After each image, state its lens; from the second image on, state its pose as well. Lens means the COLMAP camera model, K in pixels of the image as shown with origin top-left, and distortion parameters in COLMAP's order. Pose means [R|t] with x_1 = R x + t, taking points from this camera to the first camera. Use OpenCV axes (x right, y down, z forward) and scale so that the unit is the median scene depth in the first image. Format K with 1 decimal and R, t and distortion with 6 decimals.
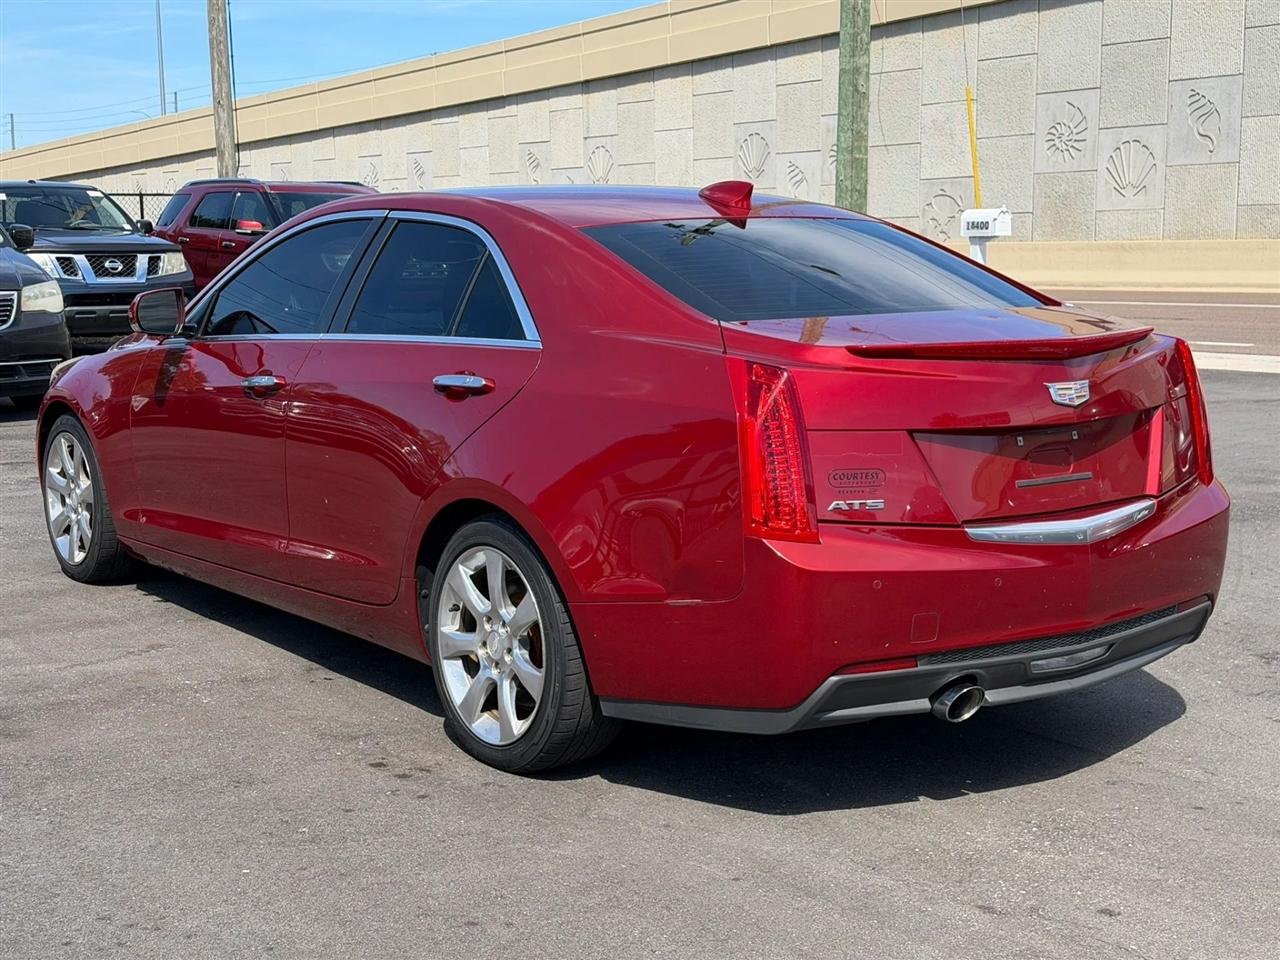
lens RADIAL K [[1781.9, 0, 640.0], [0, 1781.9, 480.0], [0, 0, 1]] dist [0.153840, -0.160886]
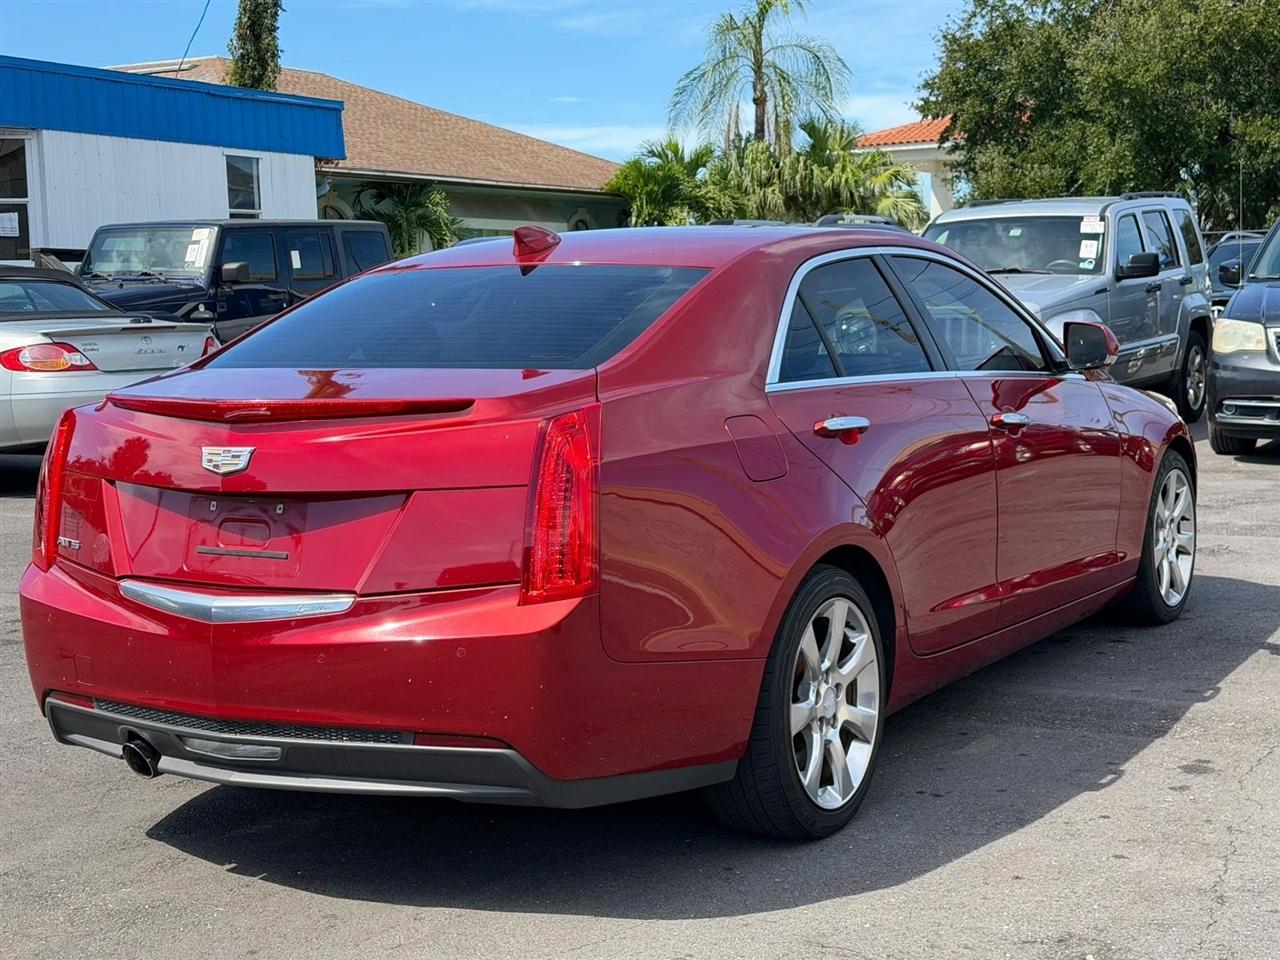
lens RADIAL K [[1938.0, 0, 653.3], [0, 1938.0, 481.2], [0, 0, 1]] dist [0.139703, -0.025696]
pose [[0.378438, 0.085862, -0.921636, 0.980474], [-0.104655, 0.993273, 0.049563, -0.086375], [0.919691, 0.077698, 0.384878, 0.639697]]
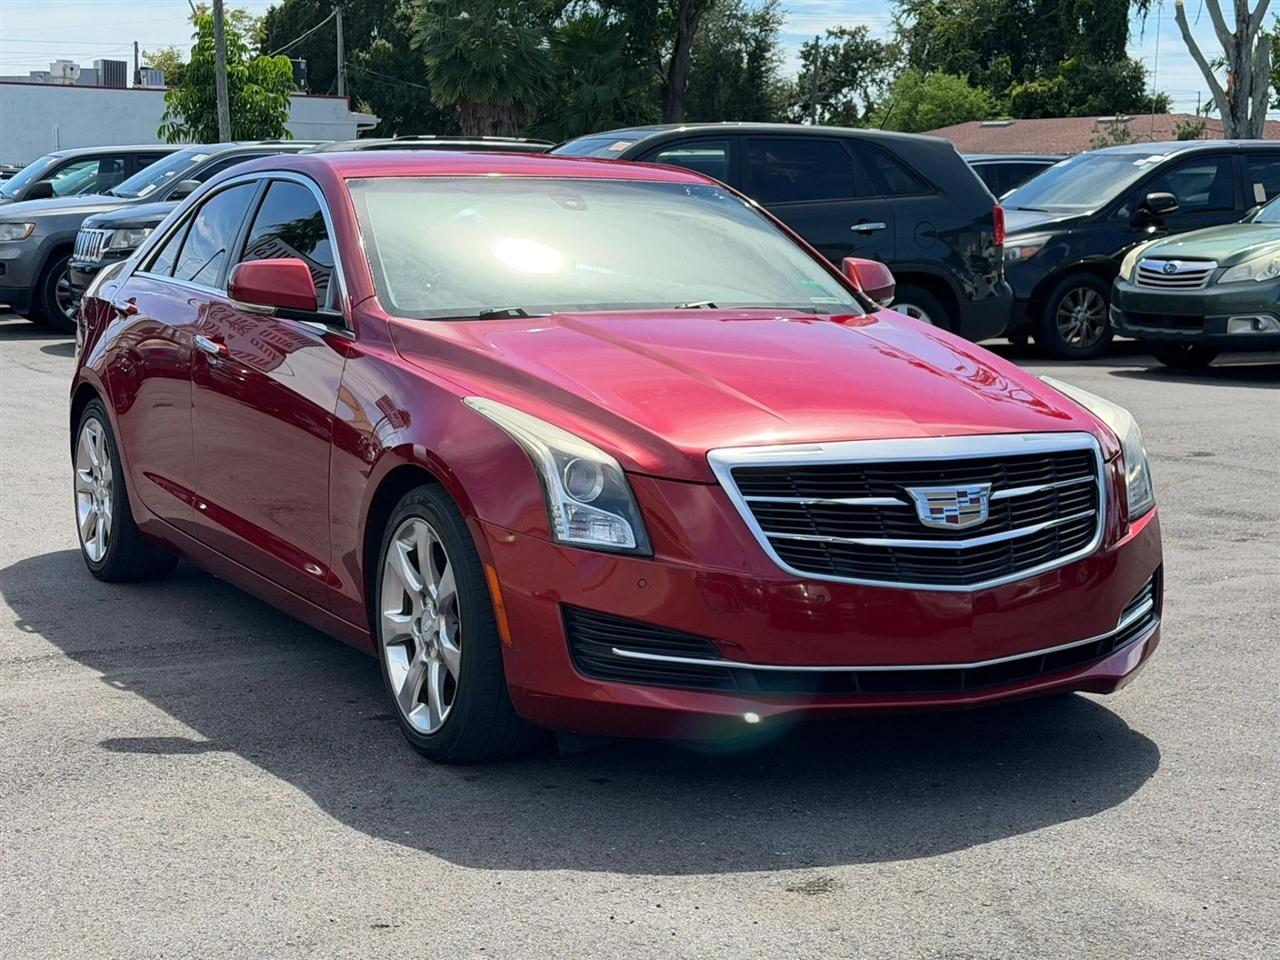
lens RADIAL K [[2211.4, 0, 640.0], [0, 2211.4, 480.0], [0, 0, 1]] dist [0.172764, -0.155898]
pose [[-0.982380, -0.026109, 0.185062, -0.412299], [0.022376, 0.966640, 0.255159, -0.326127], [-0.185551, 0.254805, -0.949024, 2.390145]]
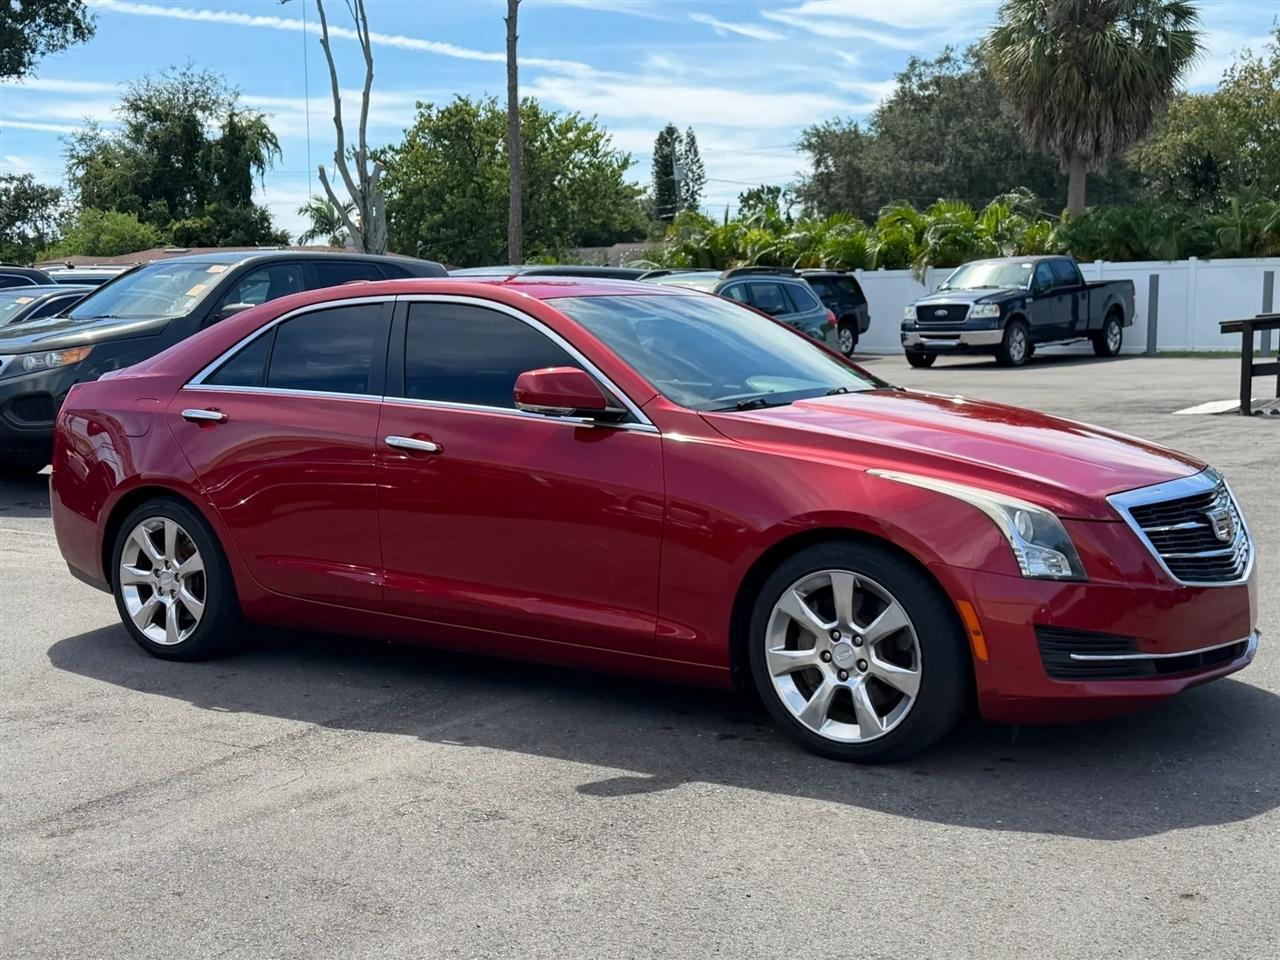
lens RADIAL K [[1592.5, 0, 640.0], [0, 1592.5, 480.0], [0, 0, 1]] dist [0.226933, -0.549068]
pose [[-0.955115, 0.050347, -0.291925, 0.220820], [-0.021681, 0.970928, 0.238389, -0.316679], [0.295441, 0.234018, -0.926256, 2.252470]]
